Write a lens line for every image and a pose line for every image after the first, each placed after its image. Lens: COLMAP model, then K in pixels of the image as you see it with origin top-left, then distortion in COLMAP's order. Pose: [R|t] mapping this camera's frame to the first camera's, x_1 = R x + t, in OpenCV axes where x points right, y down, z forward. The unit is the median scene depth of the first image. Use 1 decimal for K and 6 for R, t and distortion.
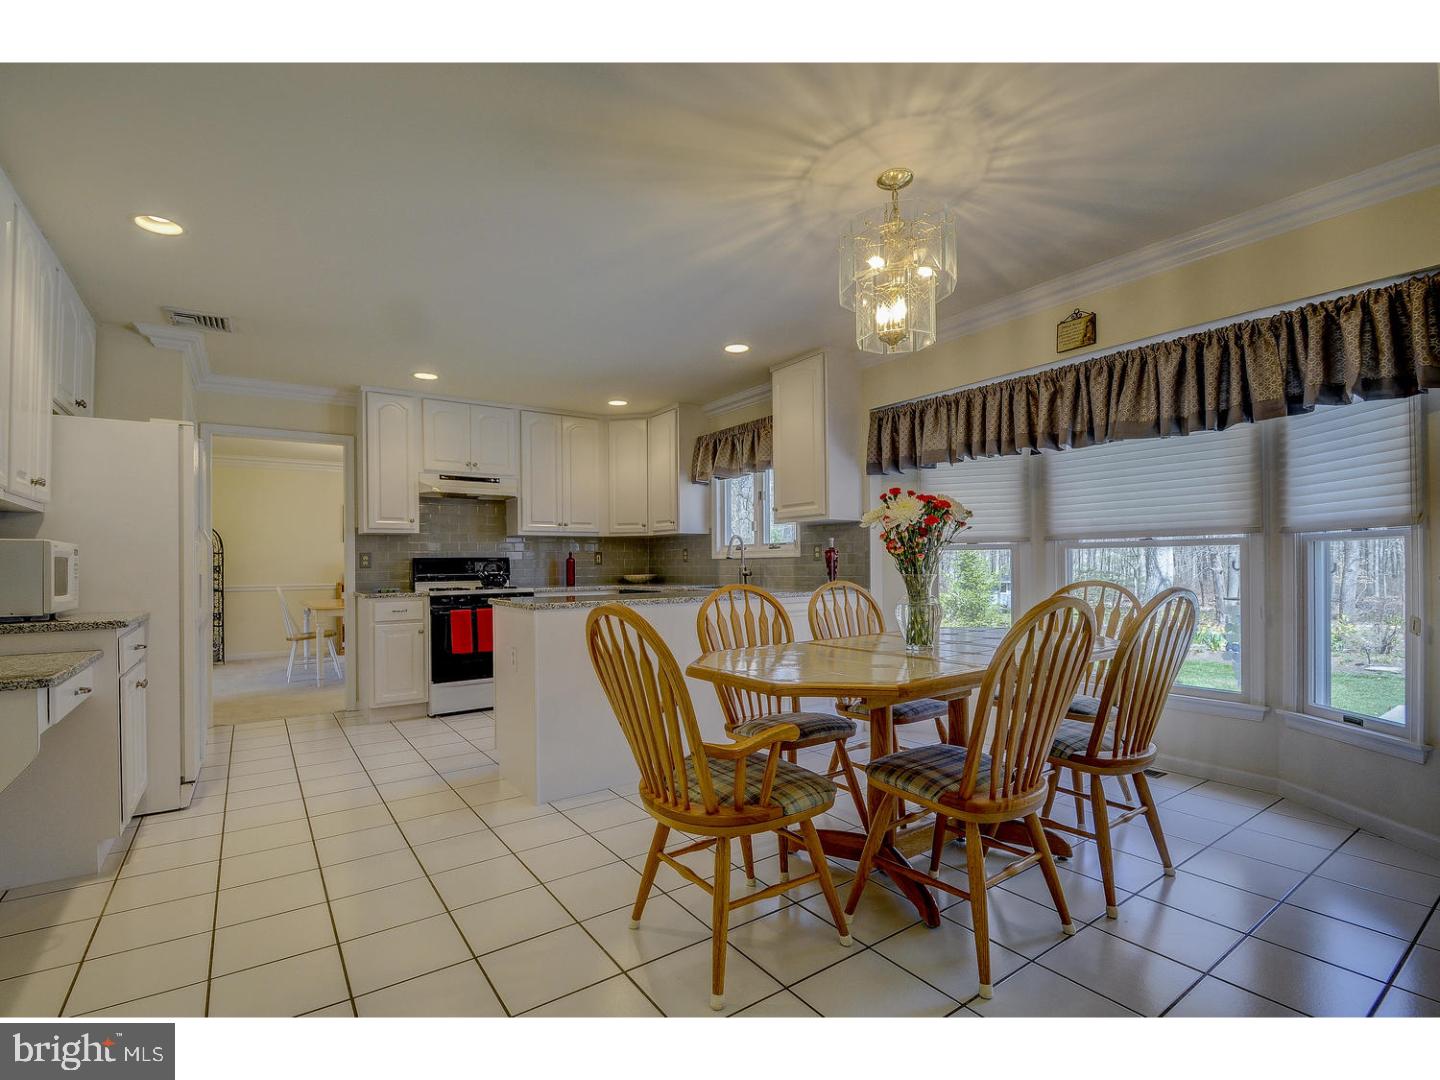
lens RADIAL K [[661.2, 0, 715.1], [0, 661.2, 554.1], [0, 0, 1]] dist [-0.012400, -0.006533]
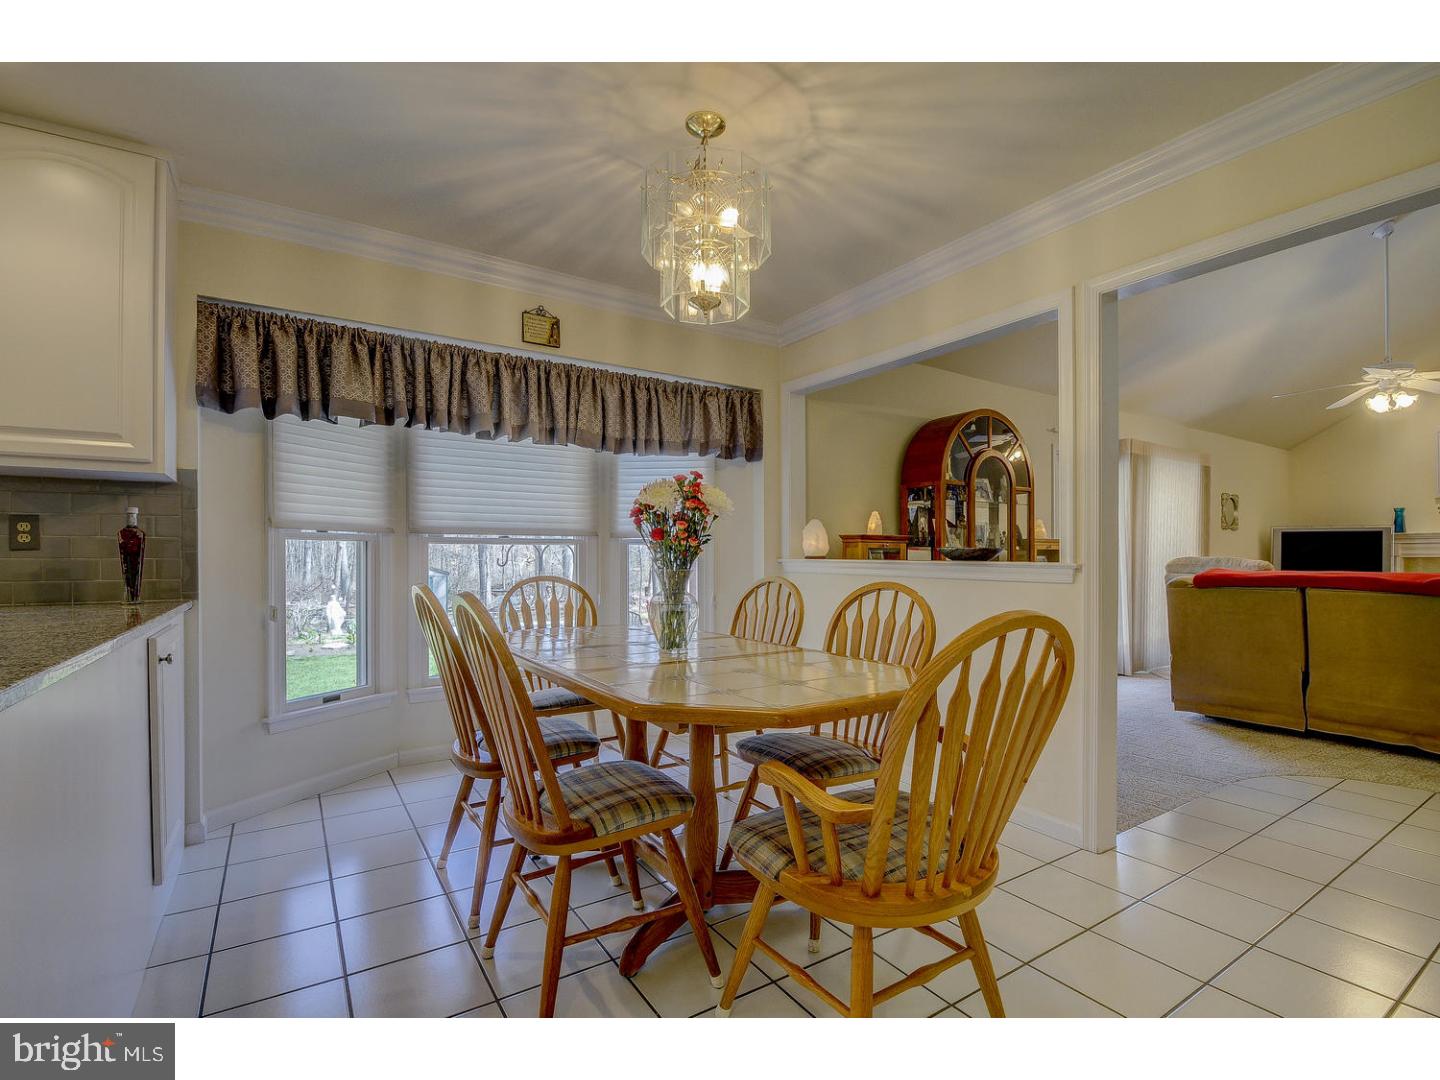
lens RADIAL K [[661.2, 0, 717.0], [0, 661.2, 559.8], [0, 0, 1]] dist [-0.012400, -0.006533]
pose [[0.032817, 0.005567, 0.999446, -0.410546], [-0.018346, 0.999819, -0.004966, 0.014217], [-0.999293, -0.018173, 0.032913, 0.637051]]
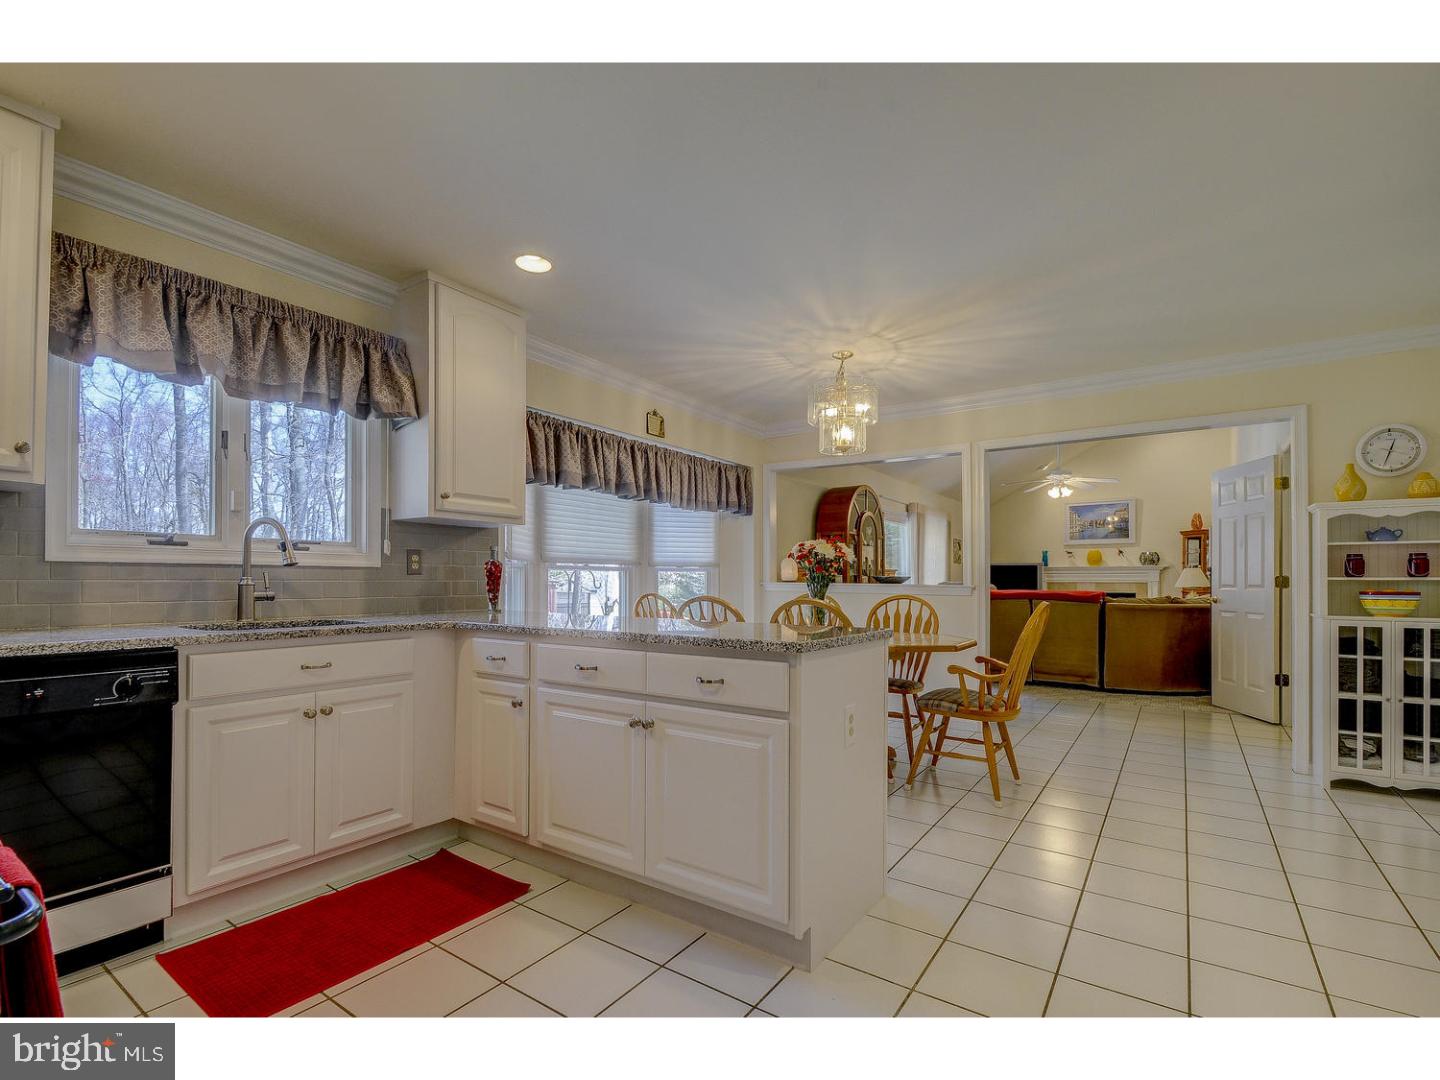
lens RADIAL K [[661.2, 0, 709.0], [0, 661.2, 574.2], [0, 0, 1]] dist [-0.012400, -0.006533]
pose [[-0.344731, 0.016673, 0.938553, -0.804354], [-0.018515, 0.999527, -0.024557, 0.028474], [-0.938519, -0.025843, -0.344260, 1.277532]]
